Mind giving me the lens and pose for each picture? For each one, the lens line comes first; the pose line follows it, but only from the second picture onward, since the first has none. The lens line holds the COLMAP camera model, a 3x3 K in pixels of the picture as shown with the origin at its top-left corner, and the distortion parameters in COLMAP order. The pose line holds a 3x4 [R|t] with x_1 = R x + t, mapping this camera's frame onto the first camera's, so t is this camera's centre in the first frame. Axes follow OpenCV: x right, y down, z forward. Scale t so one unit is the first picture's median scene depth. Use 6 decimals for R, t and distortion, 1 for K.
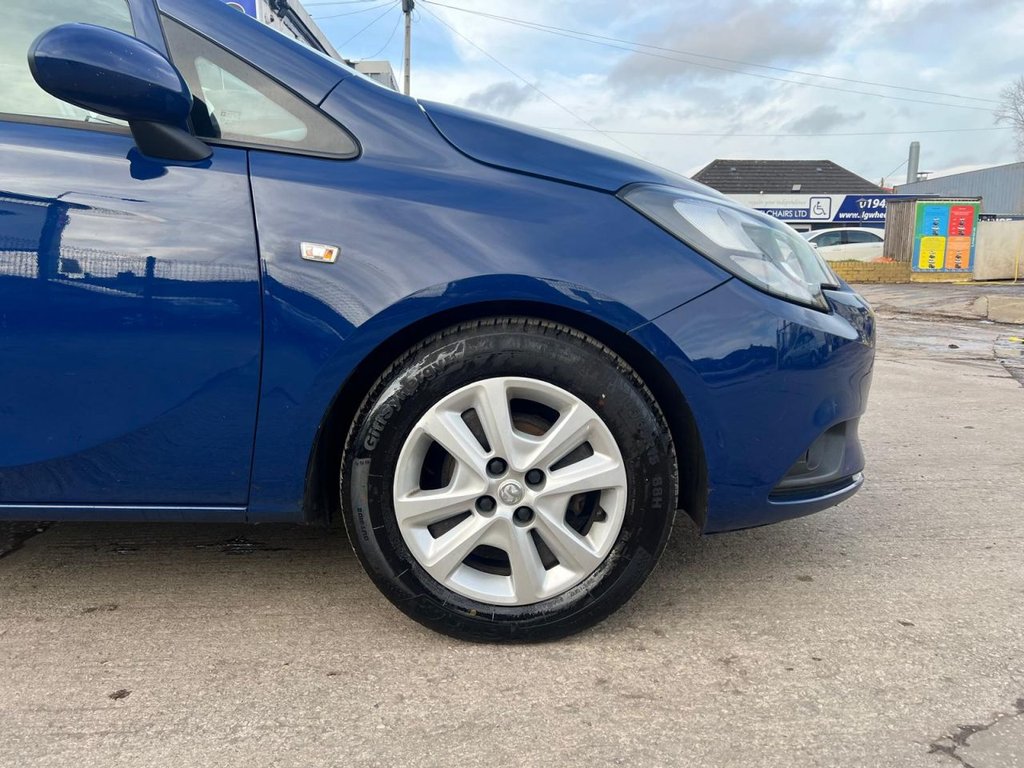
lens RADIAL K [[791.3, 0, 512.0], [0, 791.3, 384.0], [0, 0, 1]] dist [0.078917, -0.102596]
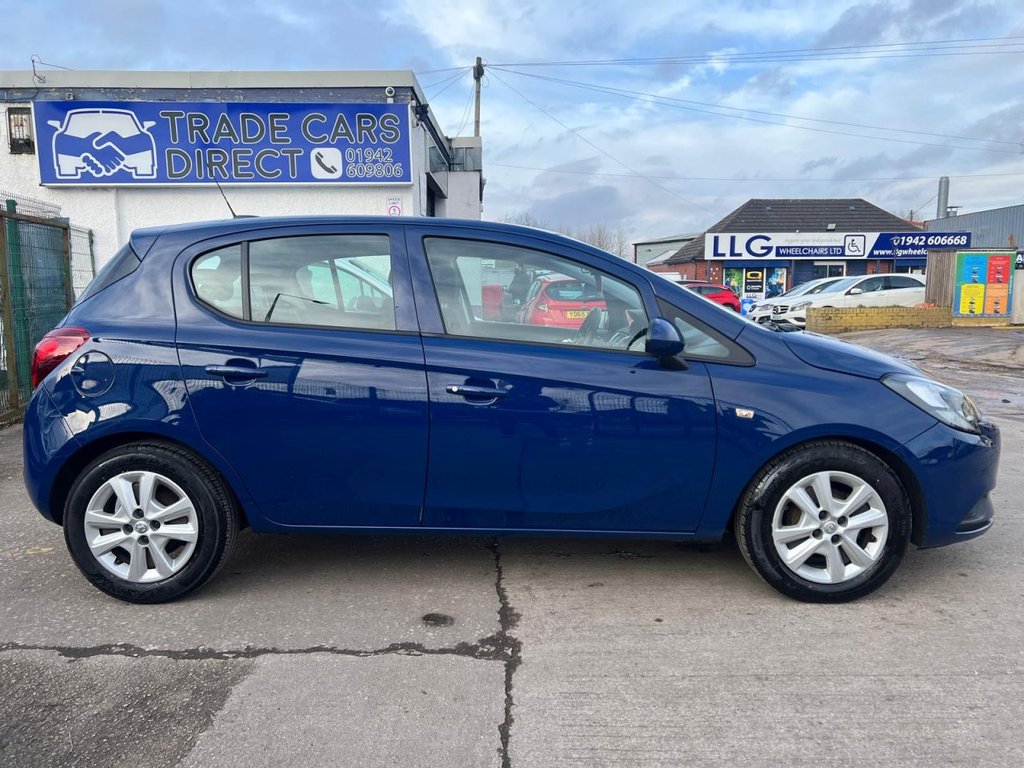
lens RADIAL K [[791.3, 0, 512.0], [0, 791.3, 384.0], [0, 0, 1]] dist [0.078917, -0.102596]
pose [[0.999588, -0.001746, -0.028642, -0.155510], [0.000775, 0.999425, -0.033901, -0.033284], [0.028685, 0.033864, 0.999015, -0.223053]]
